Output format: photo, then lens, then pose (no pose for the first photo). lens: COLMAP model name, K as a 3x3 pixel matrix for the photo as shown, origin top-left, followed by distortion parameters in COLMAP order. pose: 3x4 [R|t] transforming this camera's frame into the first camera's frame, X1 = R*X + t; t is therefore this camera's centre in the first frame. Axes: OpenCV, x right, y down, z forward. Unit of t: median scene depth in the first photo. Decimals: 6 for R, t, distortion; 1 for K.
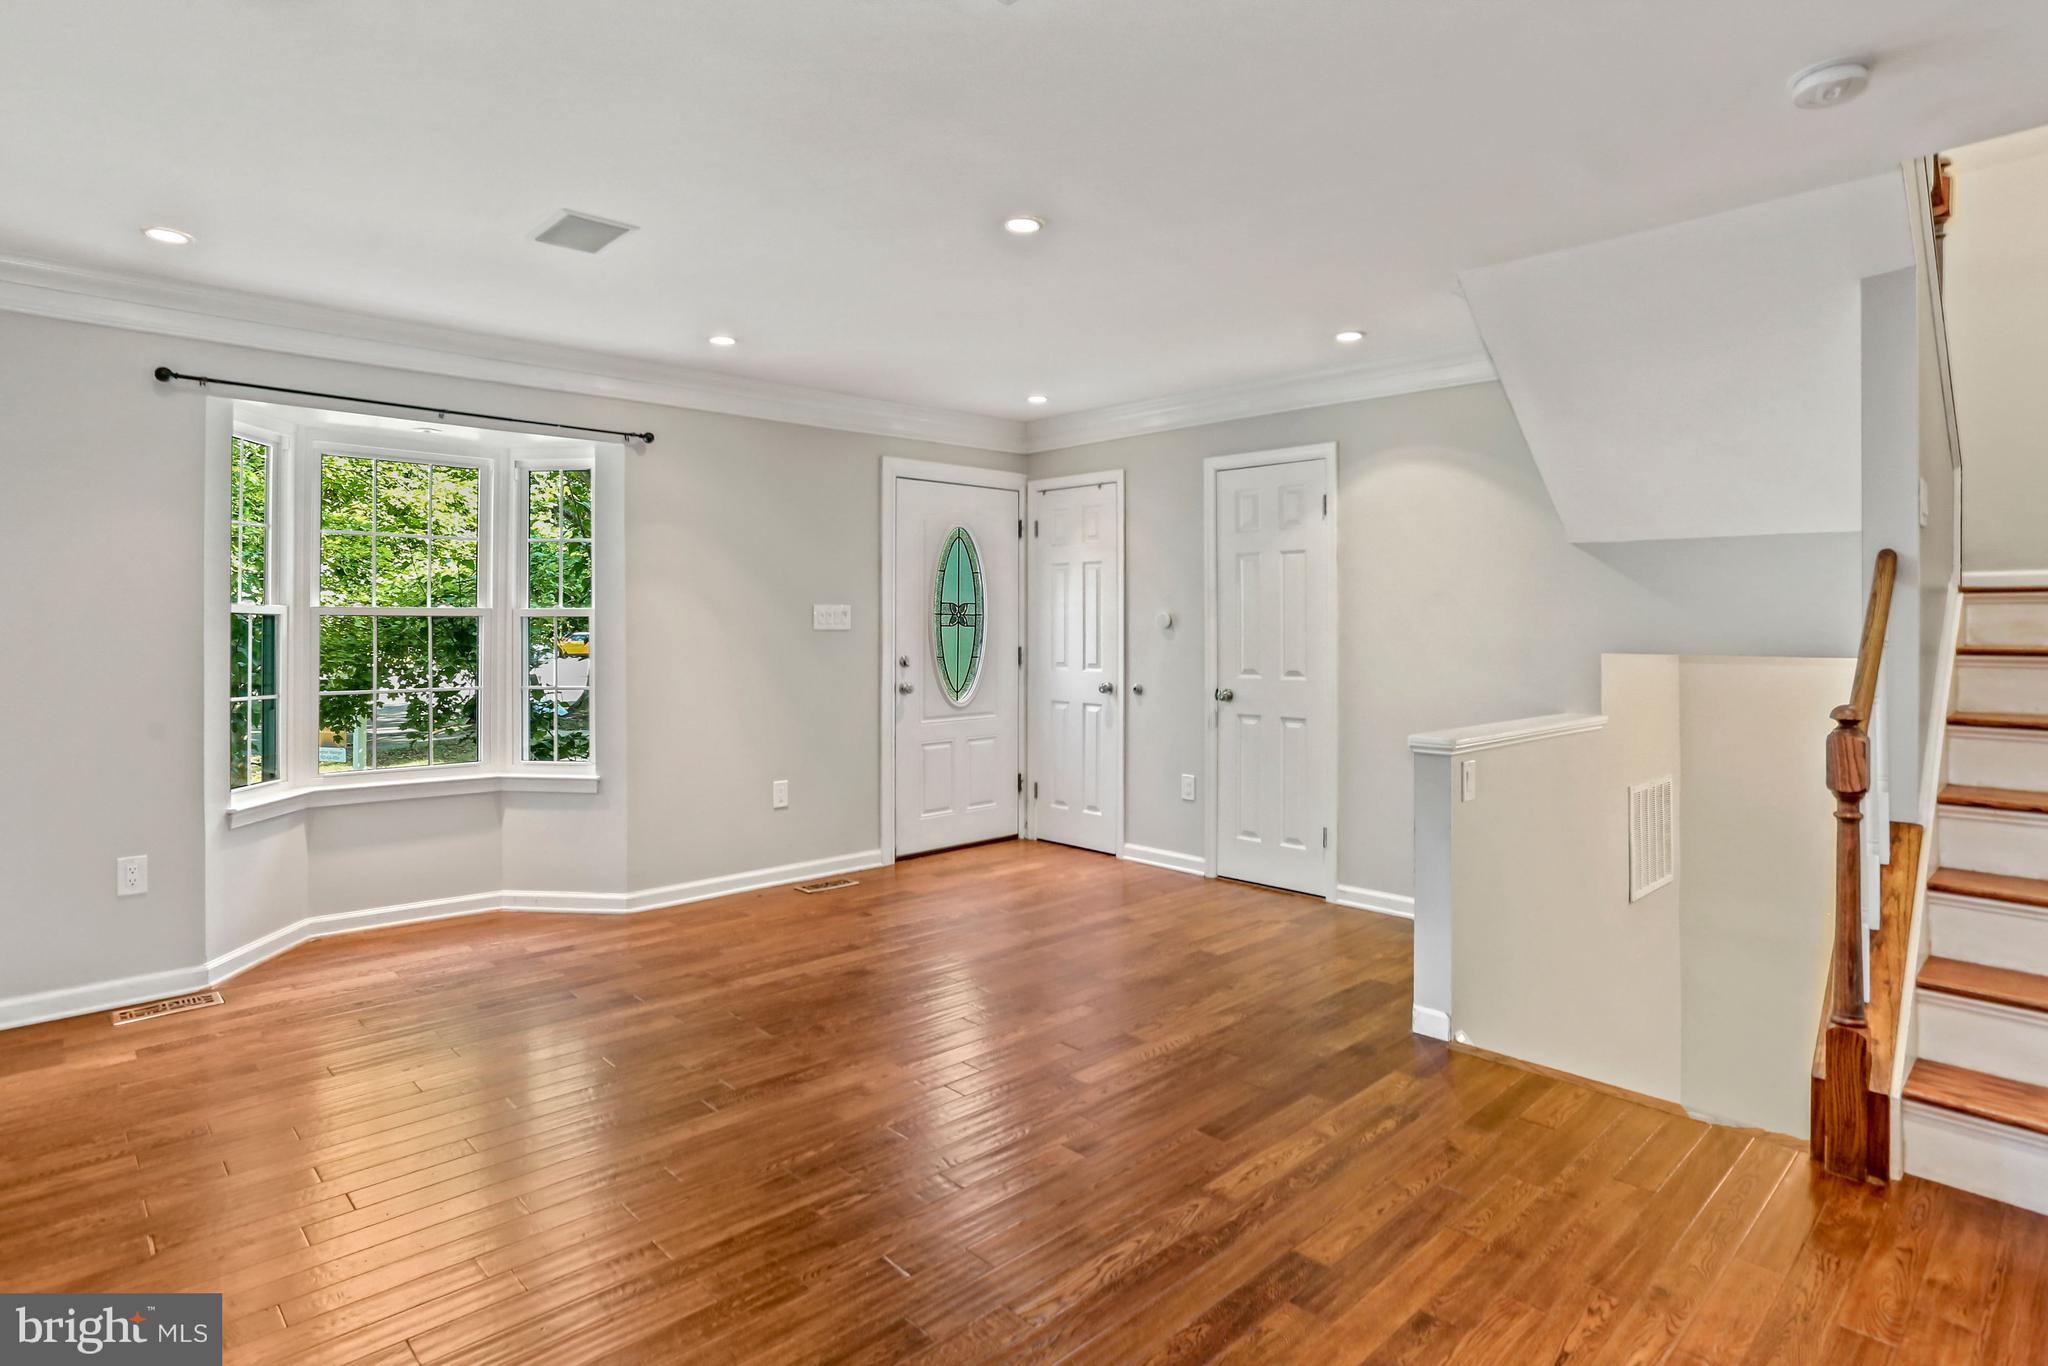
lens RADIAL K [[1101.9, 0, 1018.8], [0, 1101.9, 617.0], [0, 0, 1]] dist [-0.029545, 0.000411]
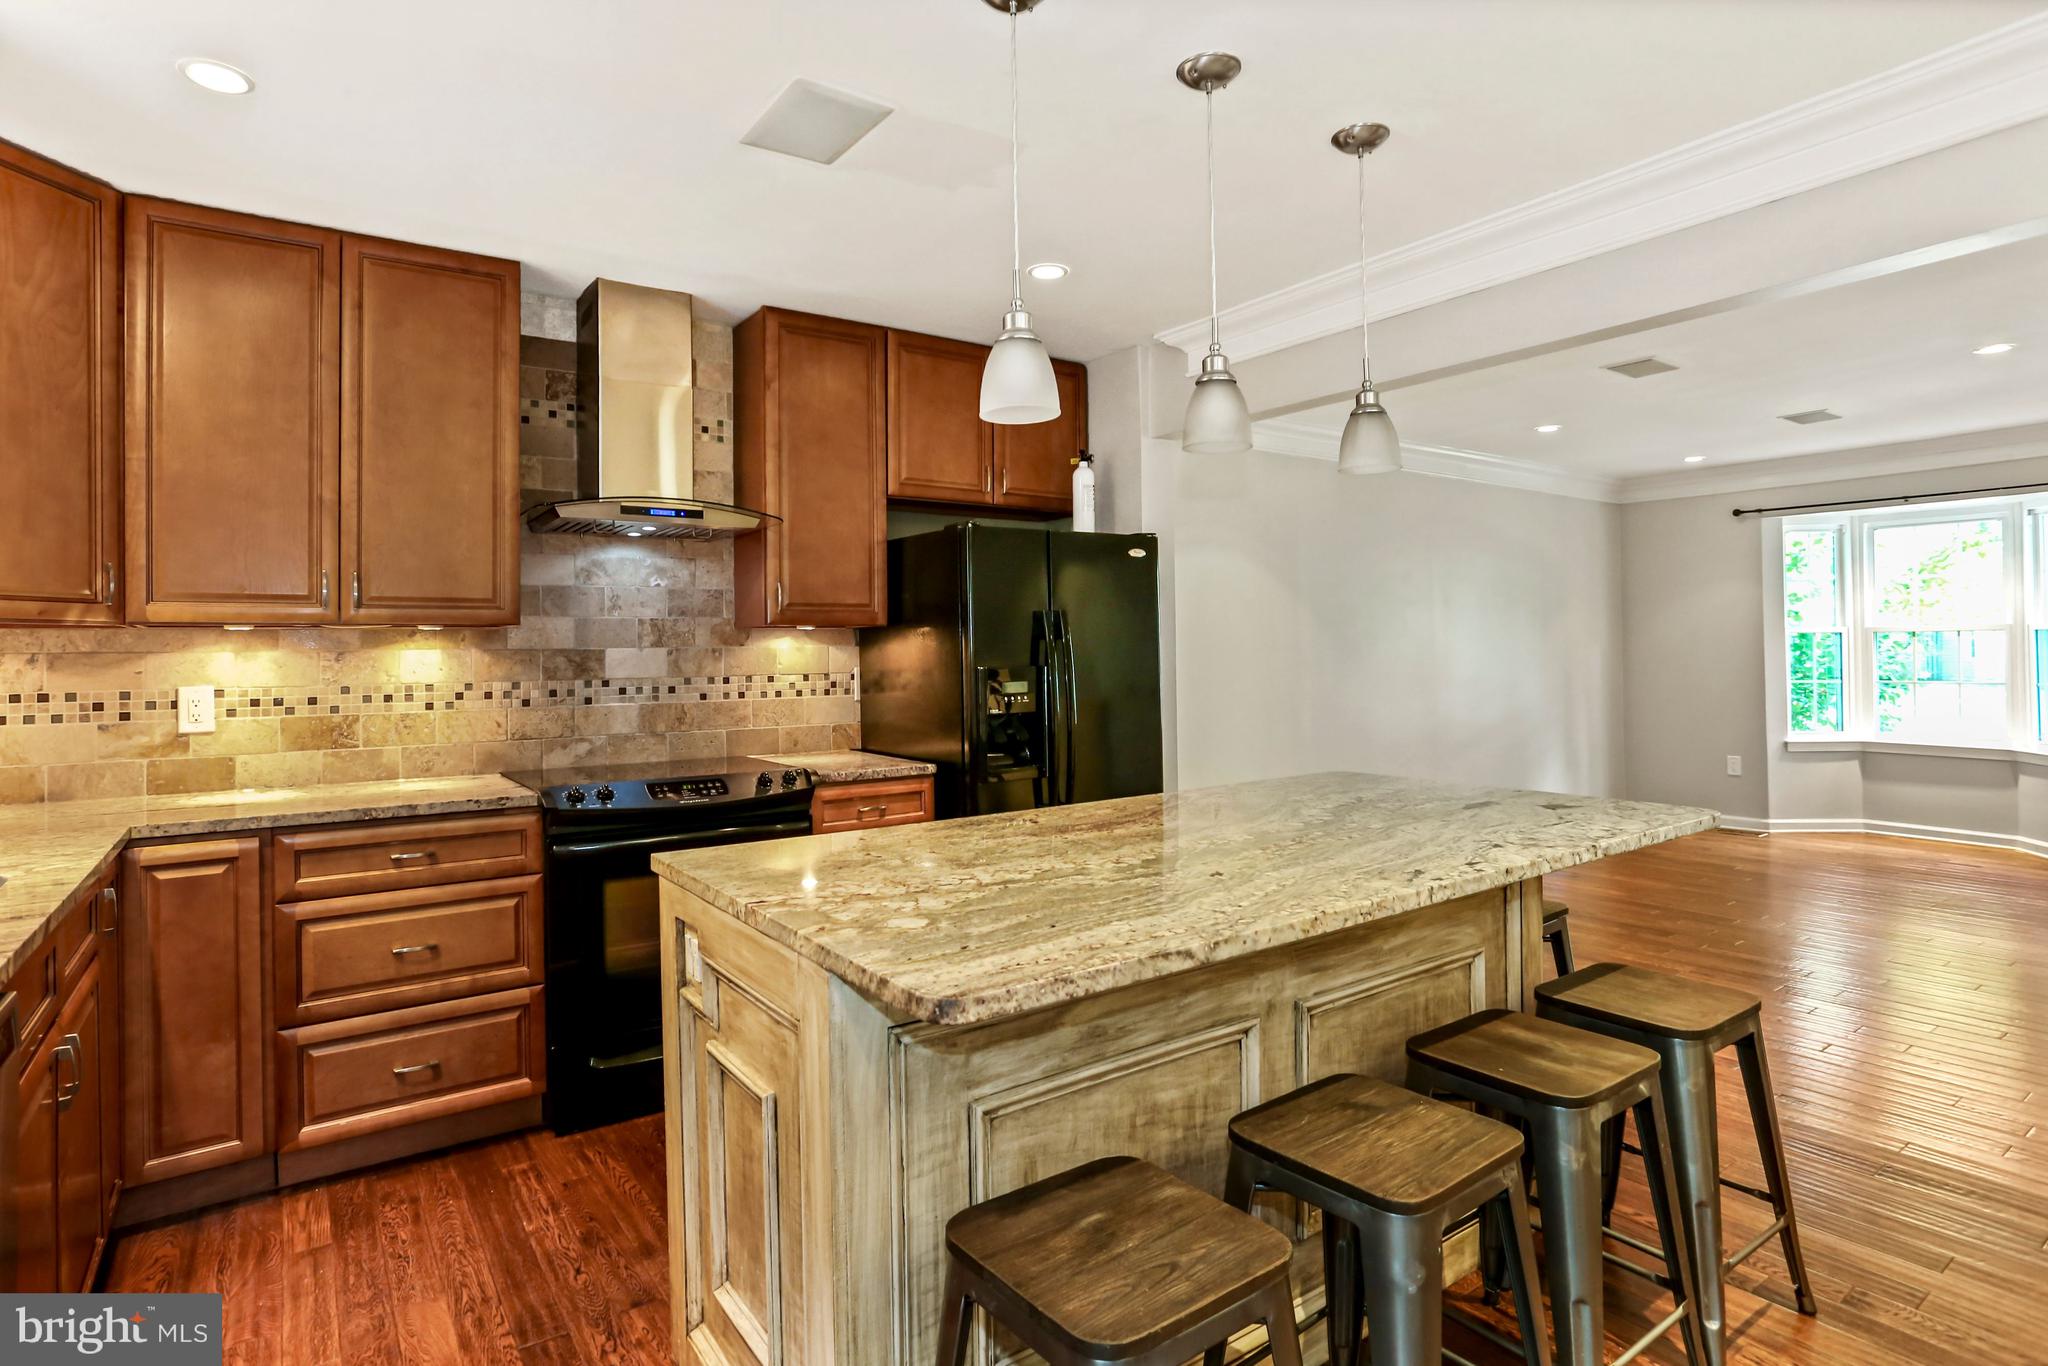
lens RADIAL K [[1034.4, 0, 1006.1], [0, 1034.4, 657.9], [0, 0, 1]] dist [-0.057005, 0.035138]
pose [[-0.156077, 0.013274, -0.987656, 0.953892], [0.014641, 0.999831, 0.011124, 0.001674], [0.987636, -0.012724, -0.156245, -0.023489]]
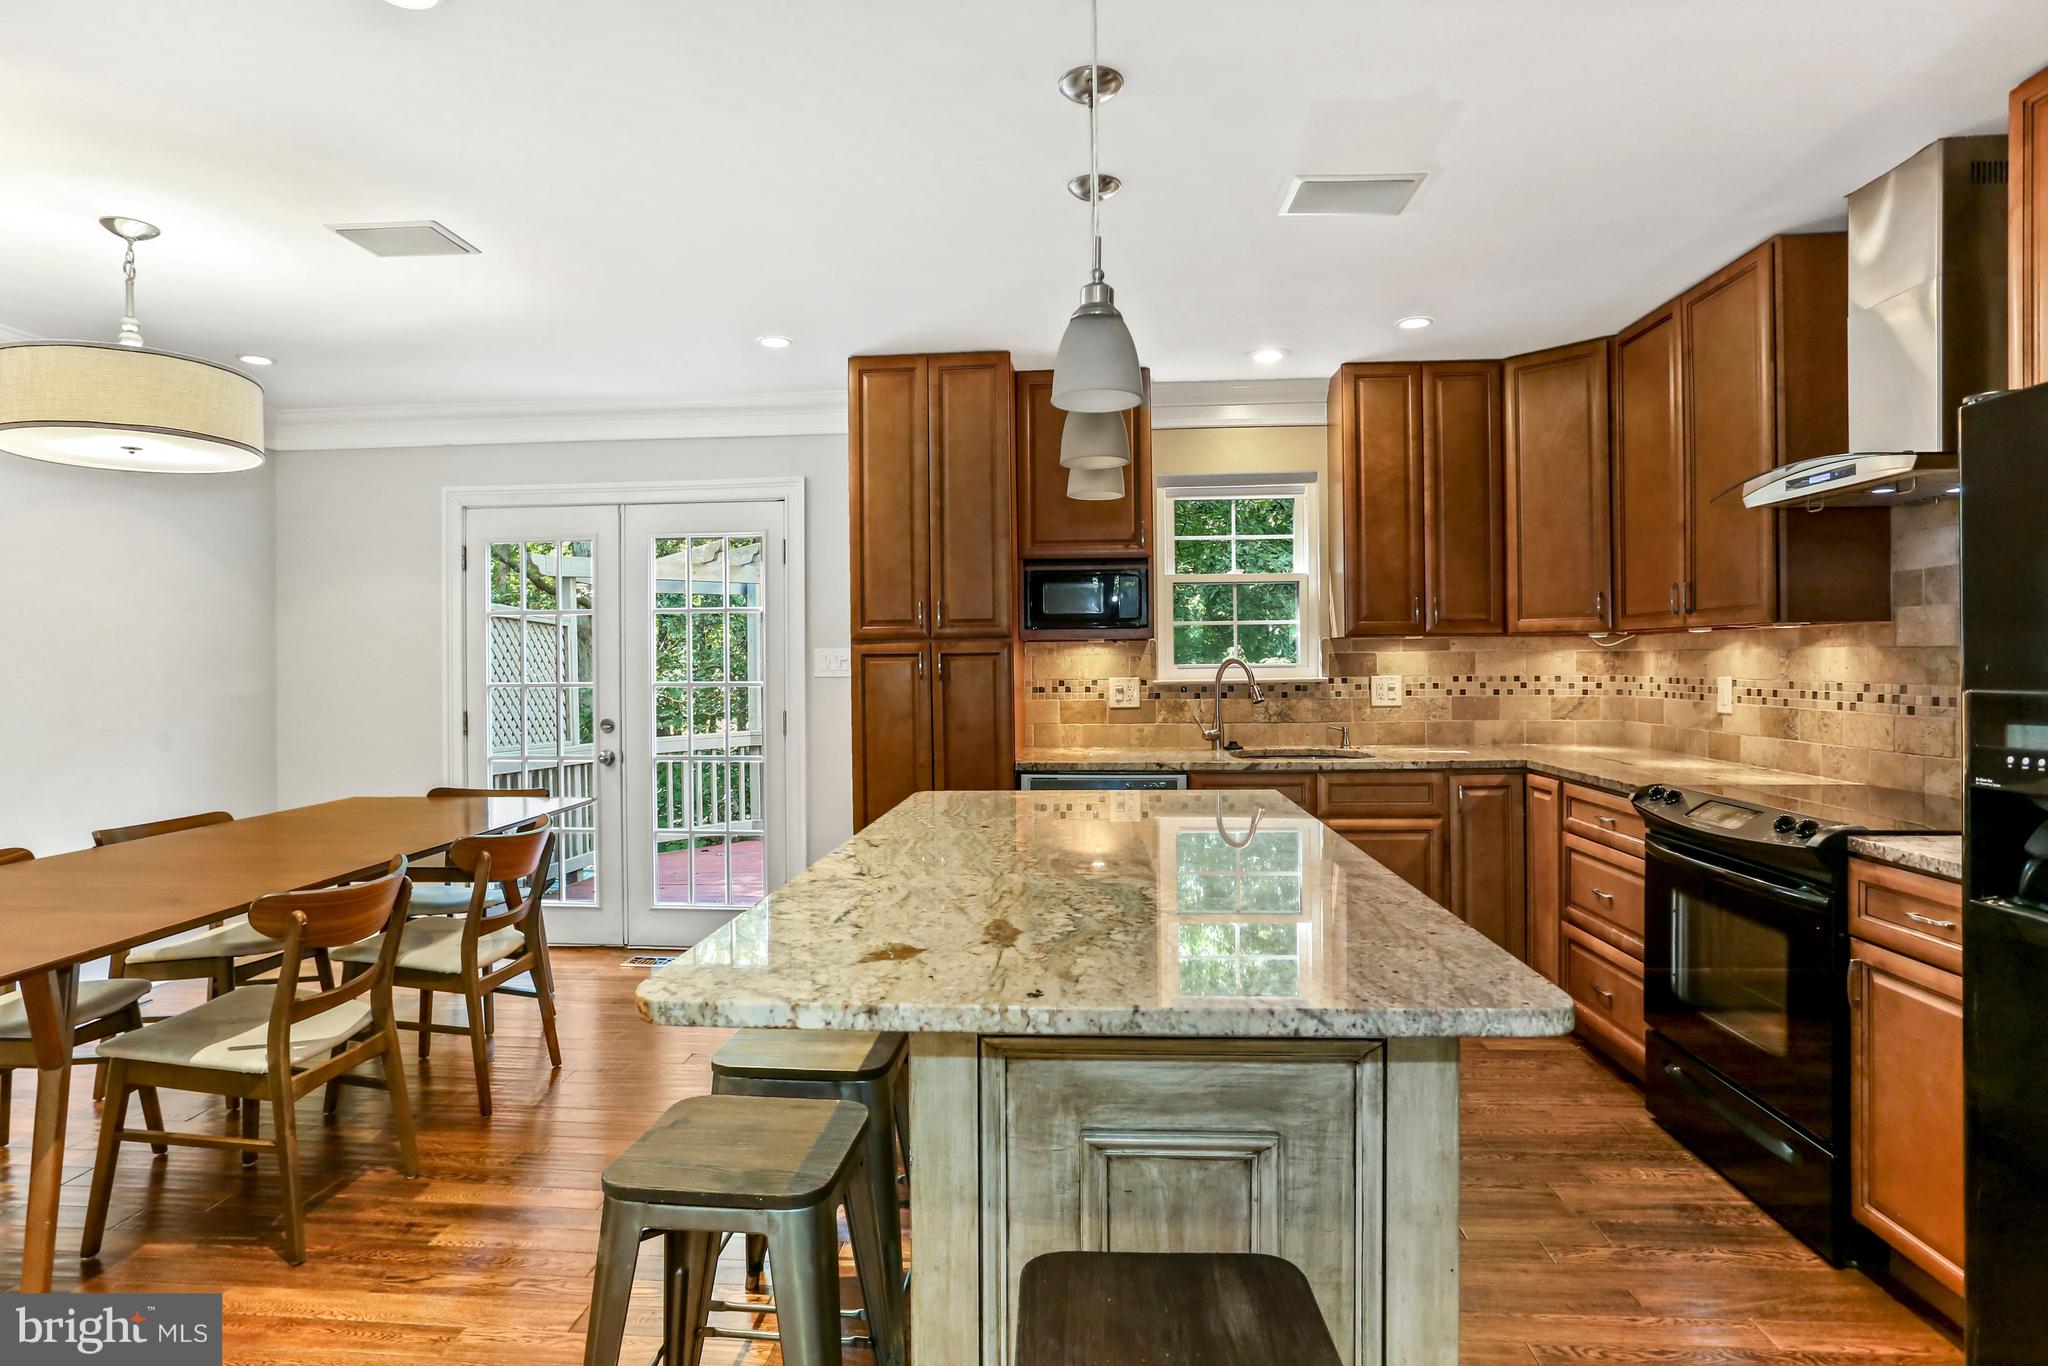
lens RADIAL K [[1093.8, 0, 1034.3], [0, 1093.8, 632.6], [0, 0, 1]] dist [-0.067253, 0.044404]
pose [[-0.680461, 0.026460, 0.732306, 0.234945], [0.006228, 0.999521, -0.030327, 0.006115], [-0.732757, -0.016075, -0.680300, 0.314346]]
